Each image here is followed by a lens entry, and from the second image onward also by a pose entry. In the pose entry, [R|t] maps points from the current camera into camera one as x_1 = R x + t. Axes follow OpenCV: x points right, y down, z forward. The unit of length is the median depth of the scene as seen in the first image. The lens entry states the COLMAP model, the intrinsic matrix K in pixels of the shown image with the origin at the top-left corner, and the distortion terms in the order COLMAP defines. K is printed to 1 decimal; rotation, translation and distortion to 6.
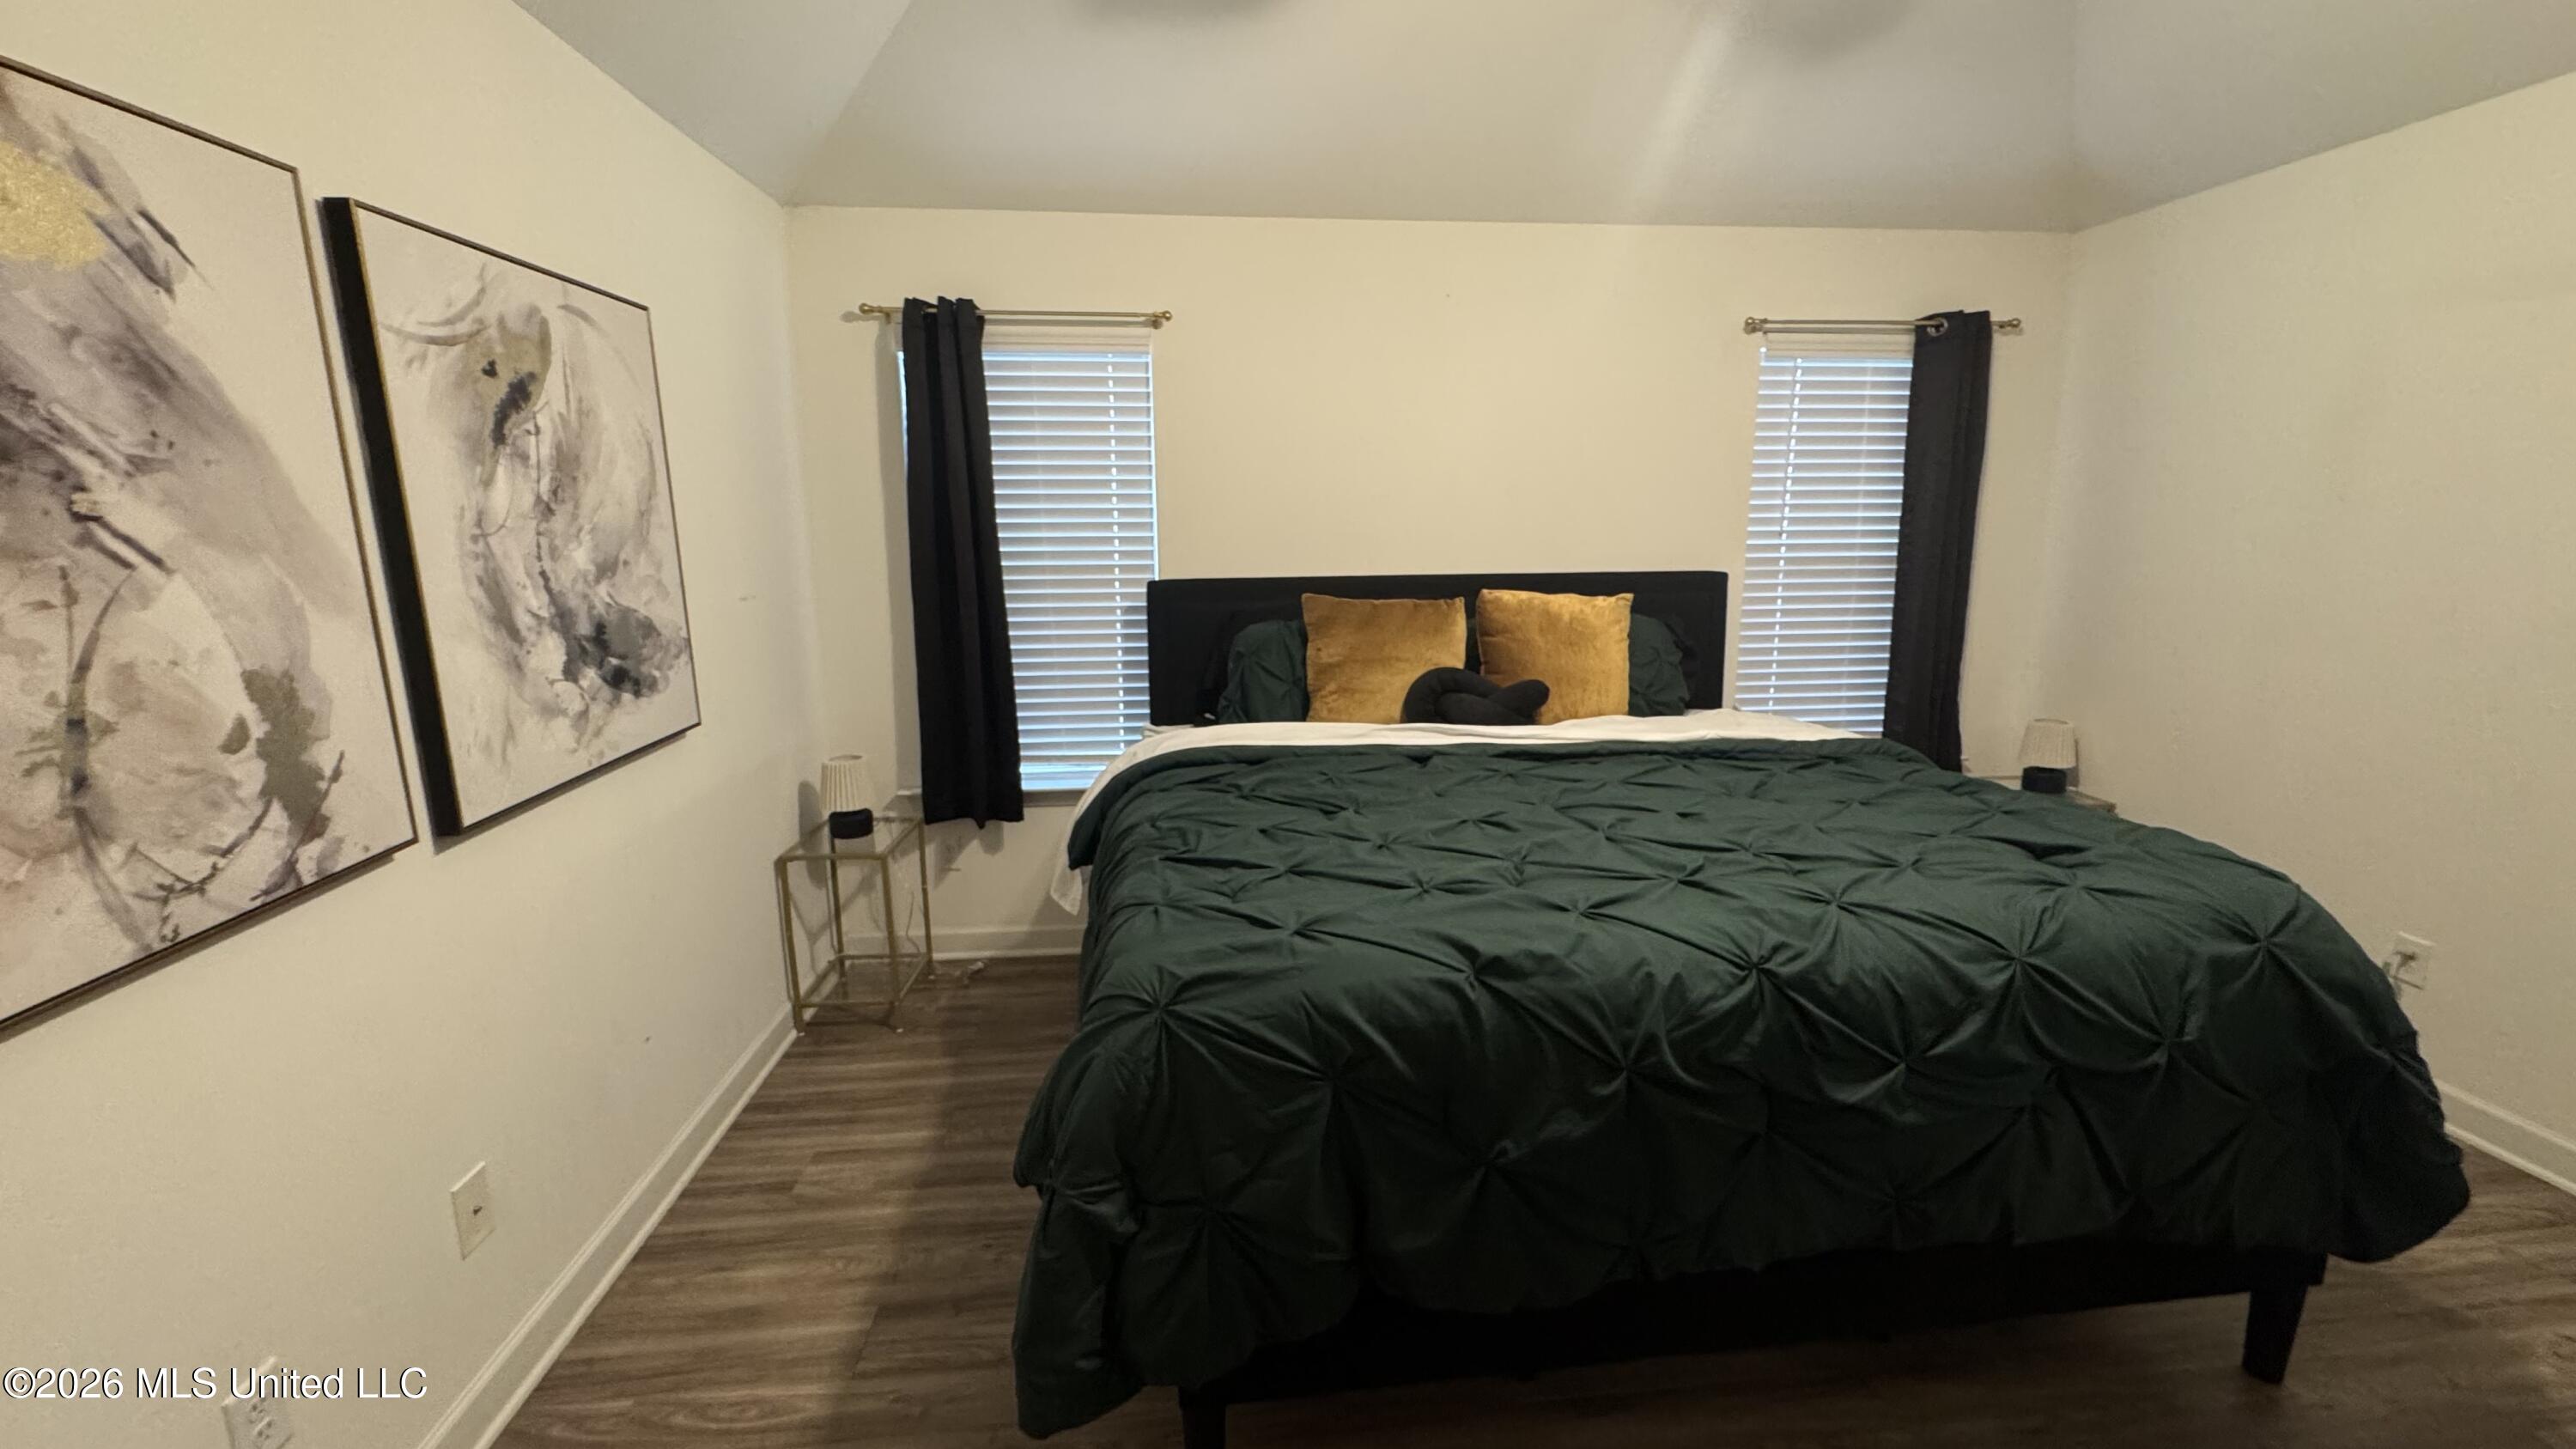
lens RADIAL K [[1018.6, 0, 1288.0], [0, 1018.6, 724.5], [0, 0, 1]] dist [-0.011665, 0.000155]
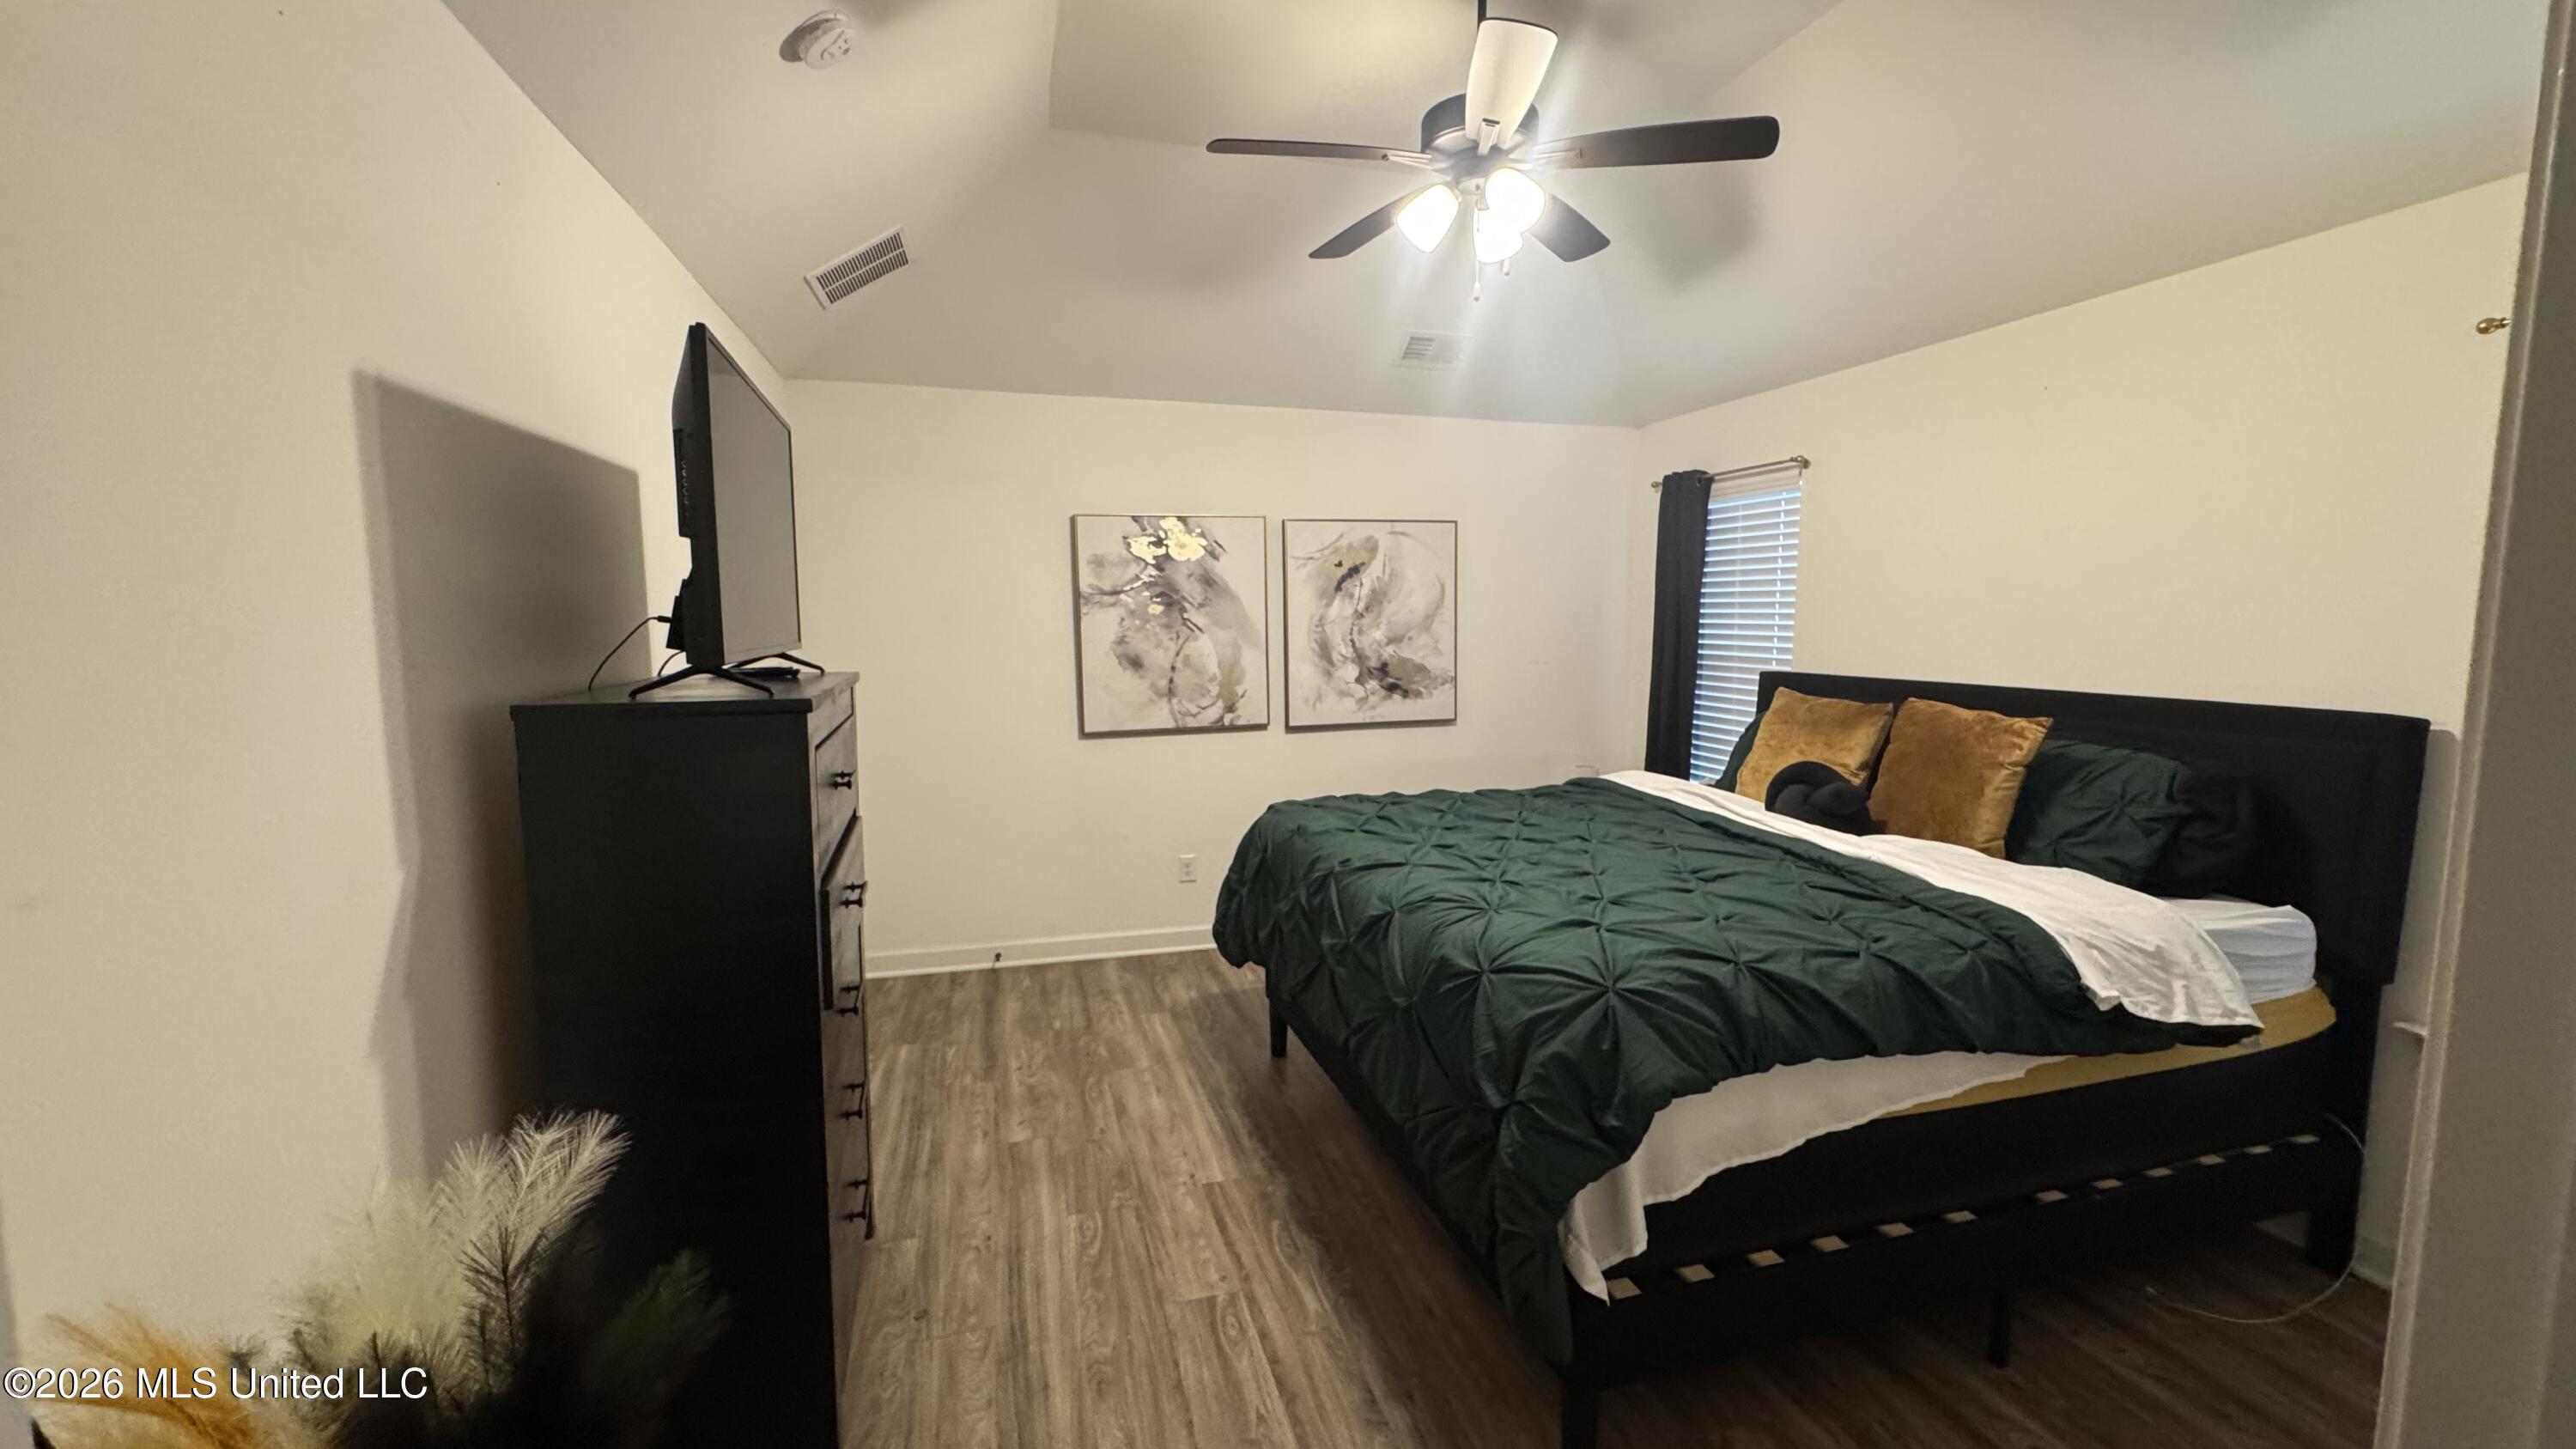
lens RADIAL K [[1018.6, 0, 1288.0], [0, 1018.6, 724.5], [0, 0, 1]] dist [-0.011665, 0.000155]
pose [[0.185177, 0.112818, -0.976208, 1.739780], [-0.194691, 0.977909, 0.076083, -0.105107], [0.963226, 0.175970, 0.203051, 0.362452]]
